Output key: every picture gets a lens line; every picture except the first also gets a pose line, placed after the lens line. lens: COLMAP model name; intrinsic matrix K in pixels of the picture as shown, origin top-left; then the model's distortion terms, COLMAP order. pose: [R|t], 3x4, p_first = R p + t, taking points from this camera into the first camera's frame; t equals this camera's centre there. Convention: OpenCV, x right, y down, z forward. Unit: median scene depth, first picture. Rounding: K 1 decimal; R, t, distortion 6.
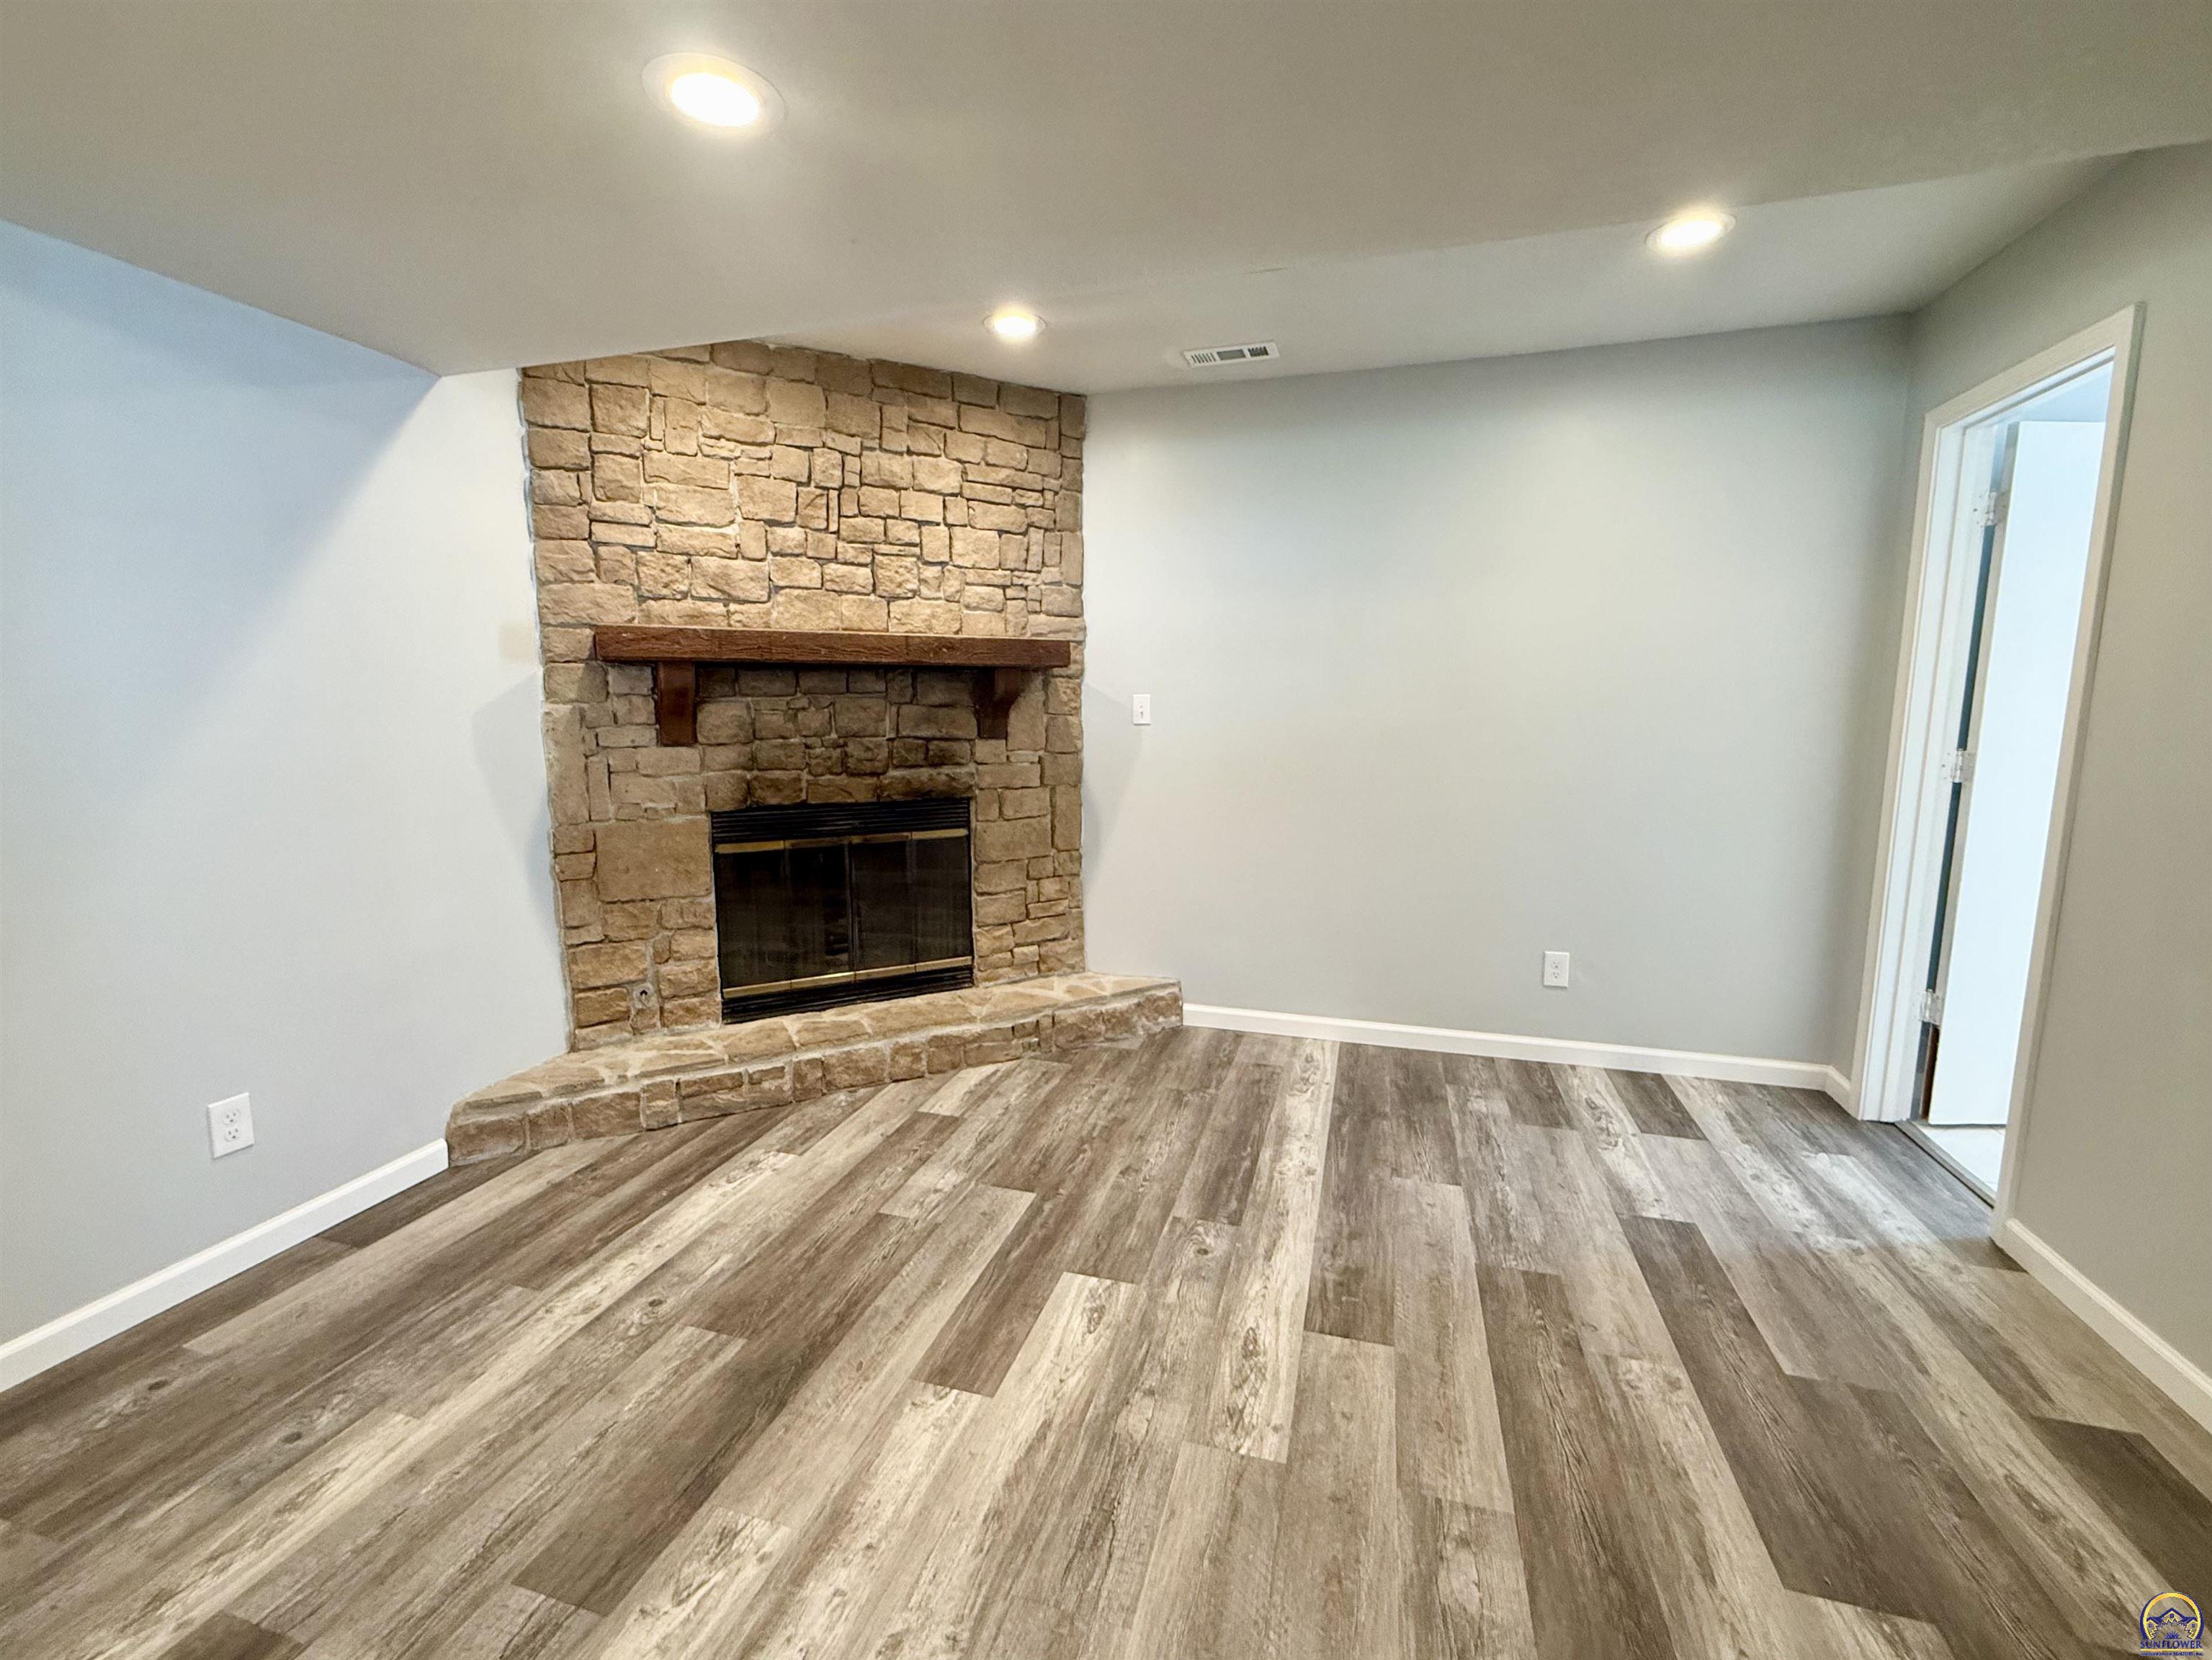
lens RADIAL K [[948.5, 0, 1098.9], [0, 948.5, 821.8], [0, 0, 1]] dist [0.001738, -0.000209]
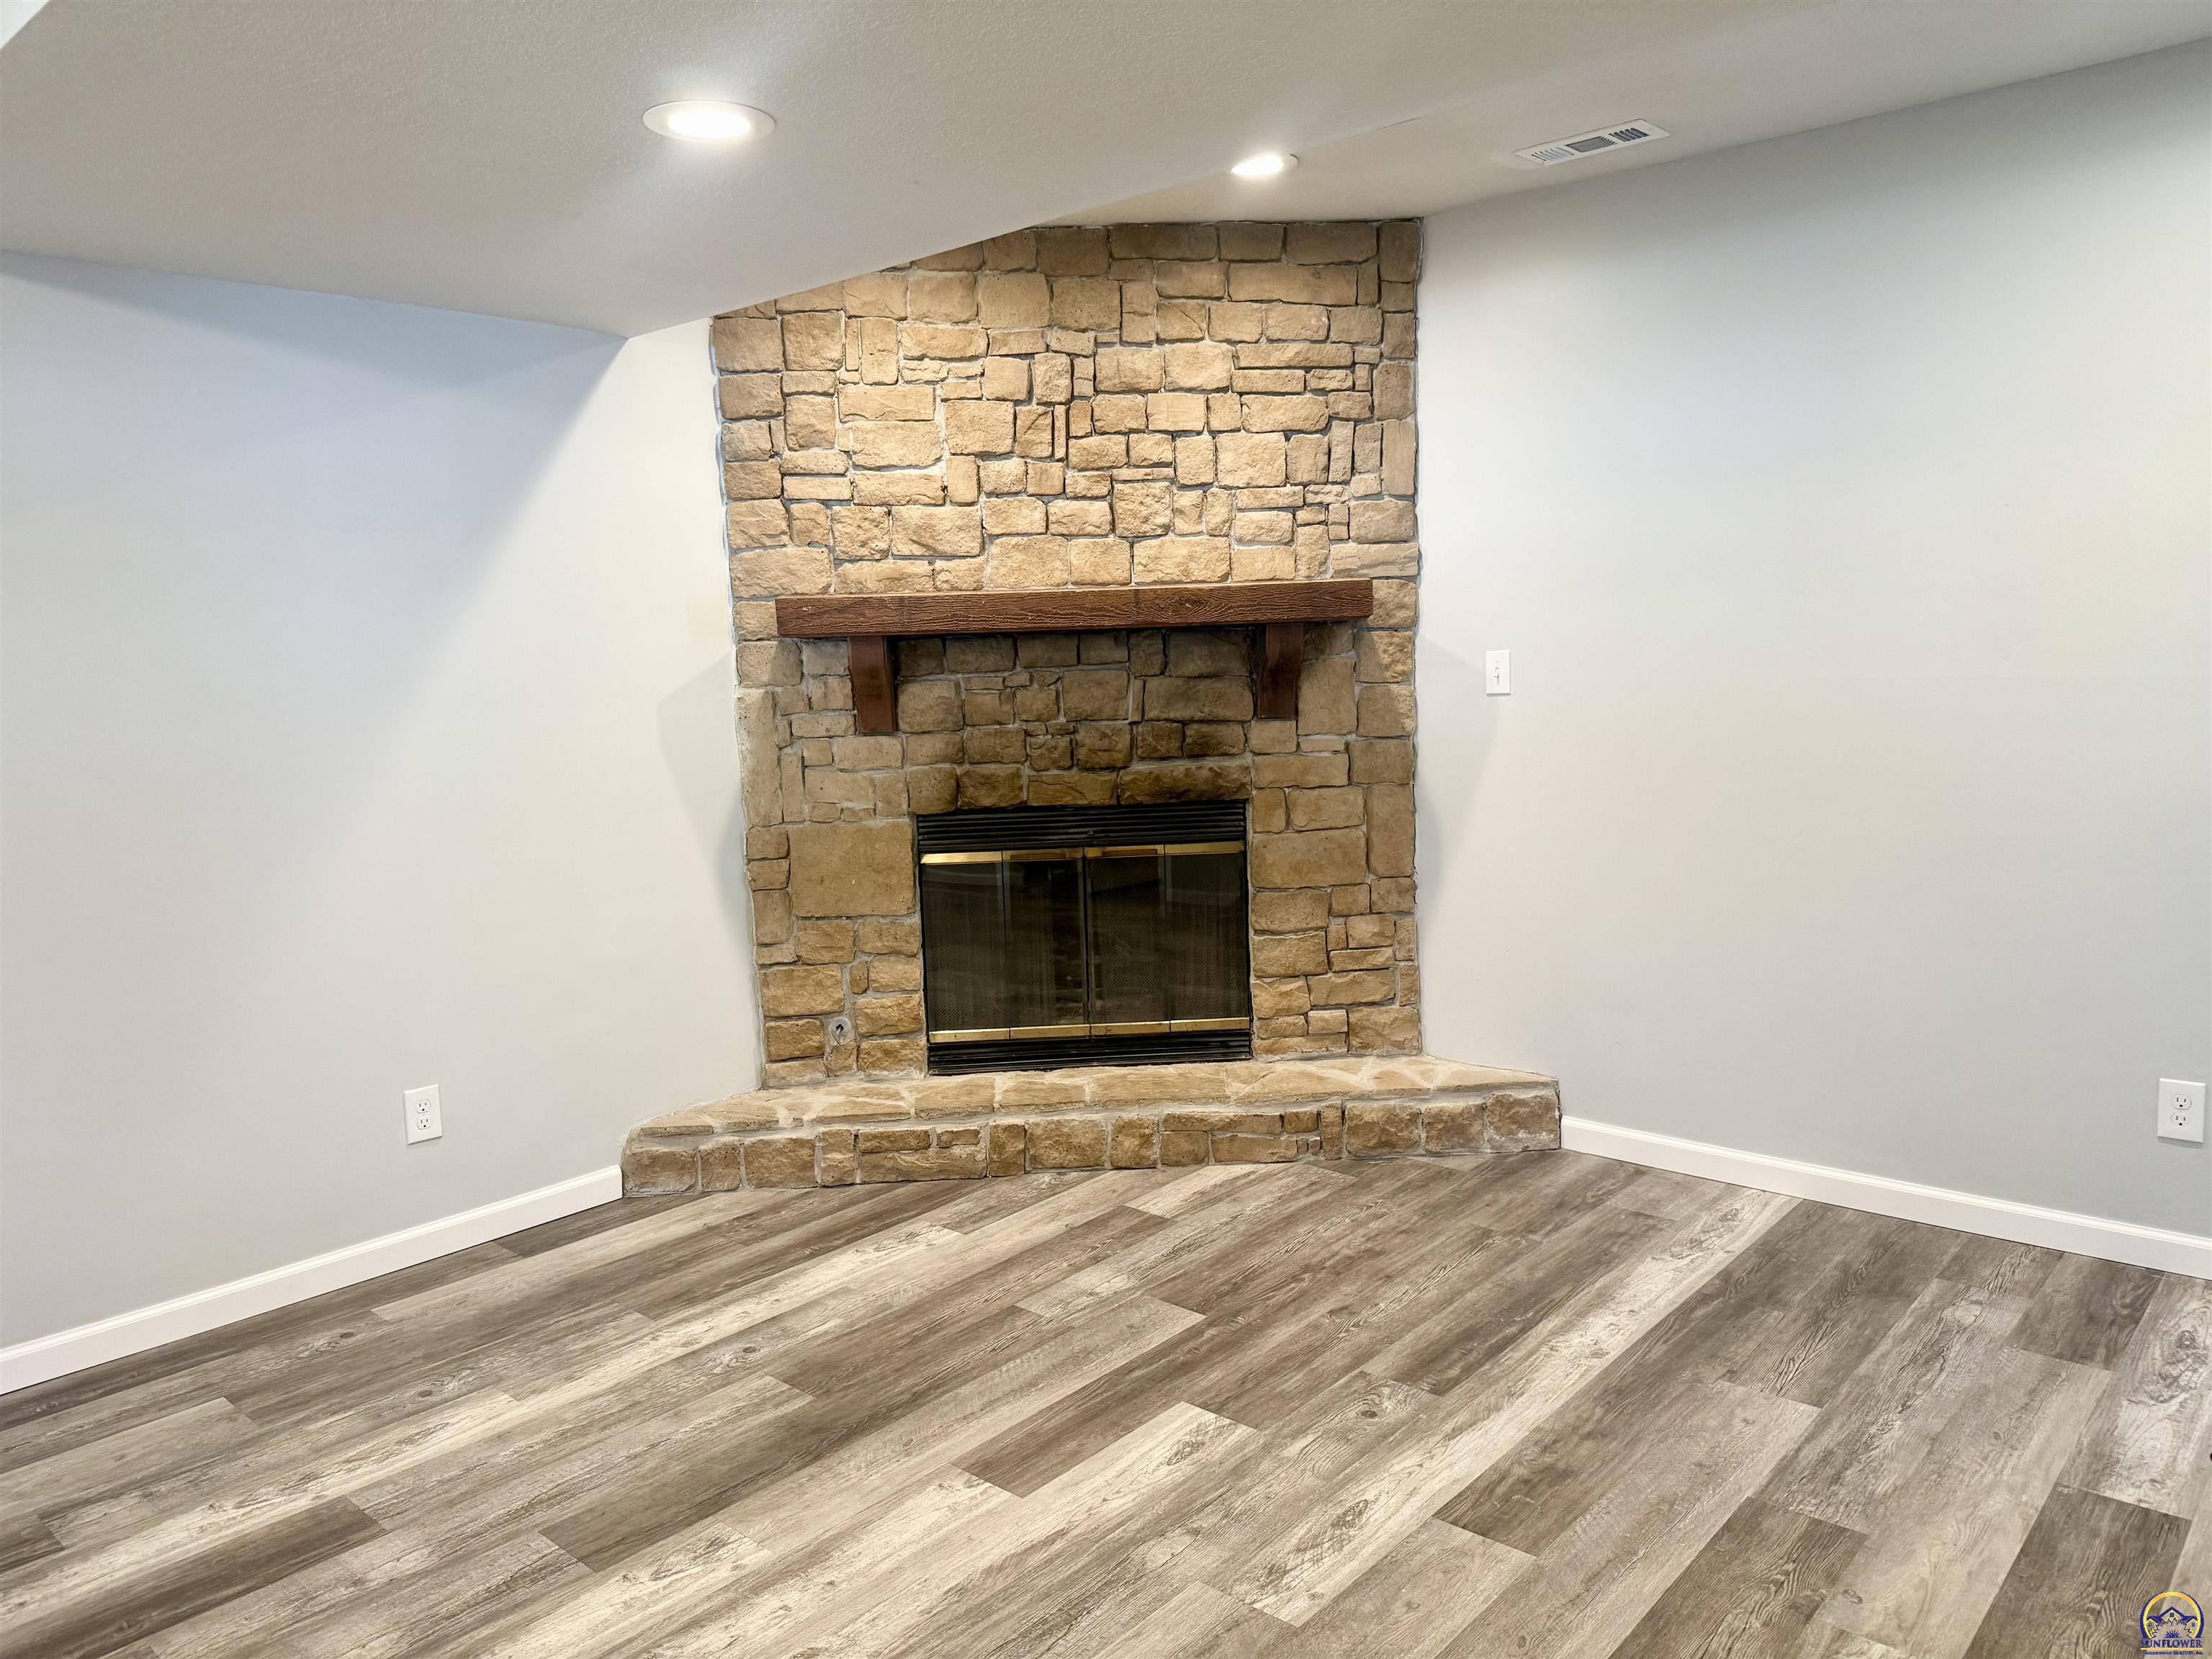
lens RADIAL K [[1574.3, 0, 1106.0], [0, 1574.3, 829.5], [0, 0, 1]] dist [0.178106, -0.336844]
pose [[0.905244, 0.021570, -0.424343, 0.336220], [-0.020582, 0.999764, 0.006912, -0.010353], [0.424393, 0.002477, 0.905475, -0.179205]]
